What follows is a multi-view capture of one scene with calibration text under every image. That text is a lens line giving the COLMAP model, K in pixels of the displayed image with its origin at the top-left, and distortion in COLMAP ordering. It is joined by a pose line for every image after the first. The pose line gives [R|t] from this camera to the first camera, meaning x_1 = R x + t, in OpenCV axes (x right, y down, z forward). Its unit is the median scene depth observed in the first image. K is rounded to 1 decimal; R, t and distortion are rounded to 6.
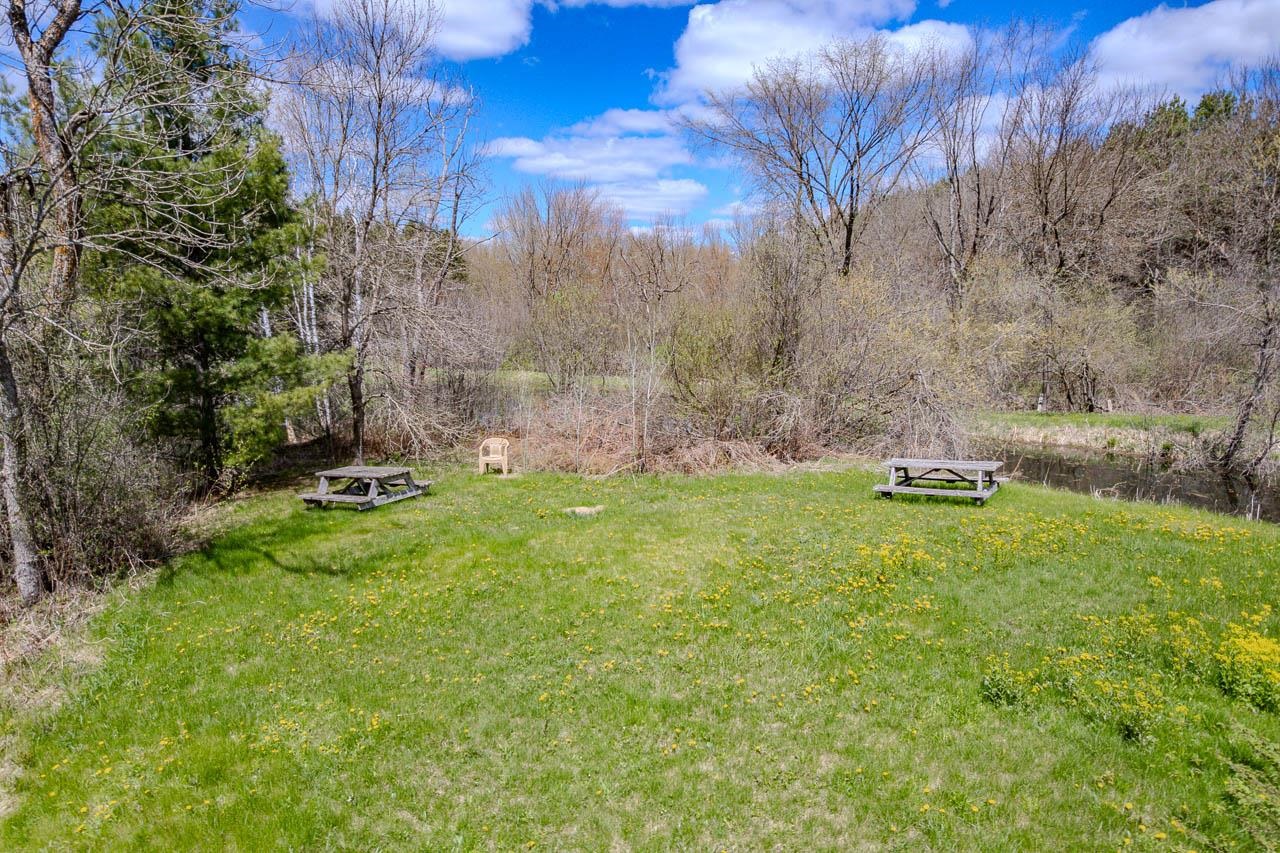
lens RADIAL K [[813.7, 0, 640.0], [0, 813.7, 426.5], [0, 0, 1]] dist [-0.077186, 0.072148]
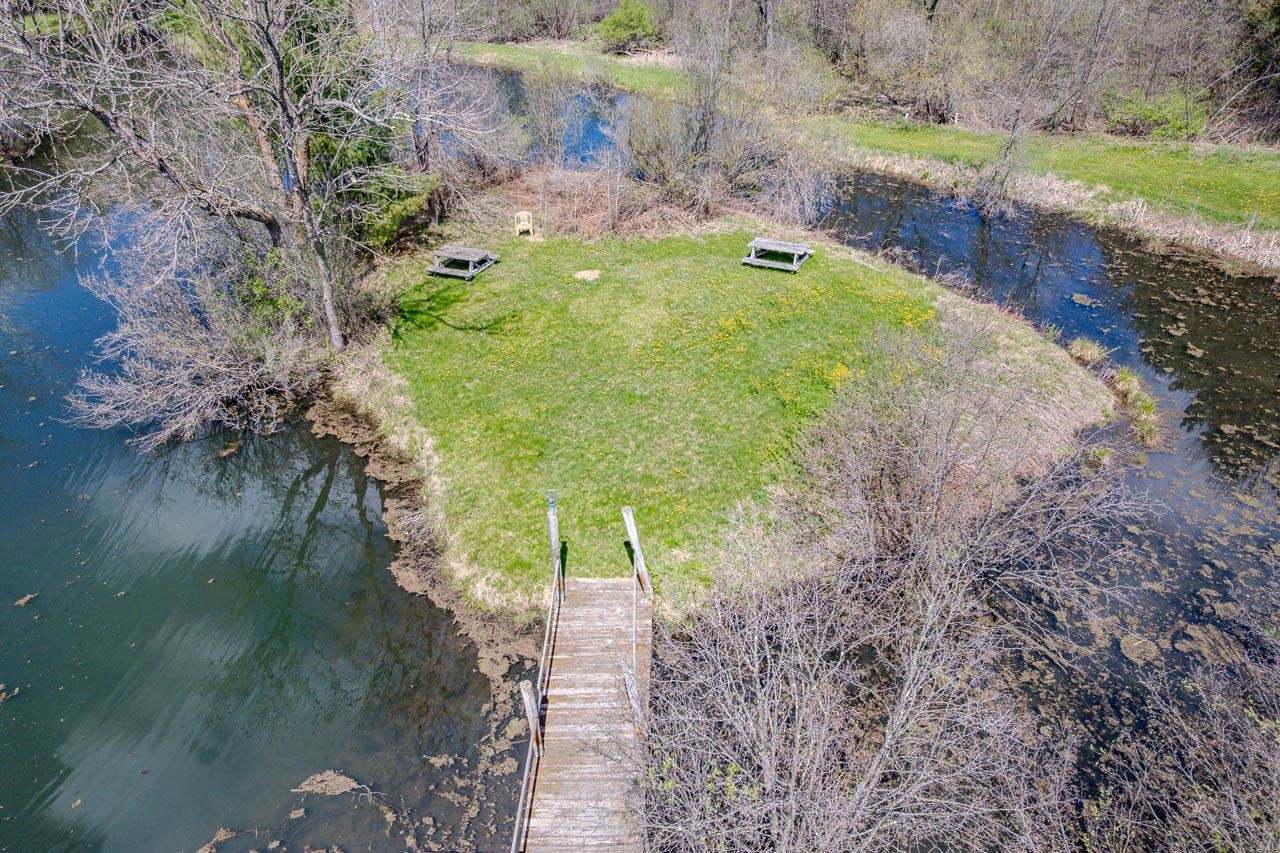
lens RADIAL K [[813.7, 0, 640.0], [0, 813.7, 426.5], [0, 0, 1]] dist [-0.077186, 0.072148]
pose [[0.997329, -0.046343, 0.056461, -0.117986], [0.013841, 0.878860, 0.476880, -0.788043], [-0.071722, -0.474824, 0.877153, -1.335611]]
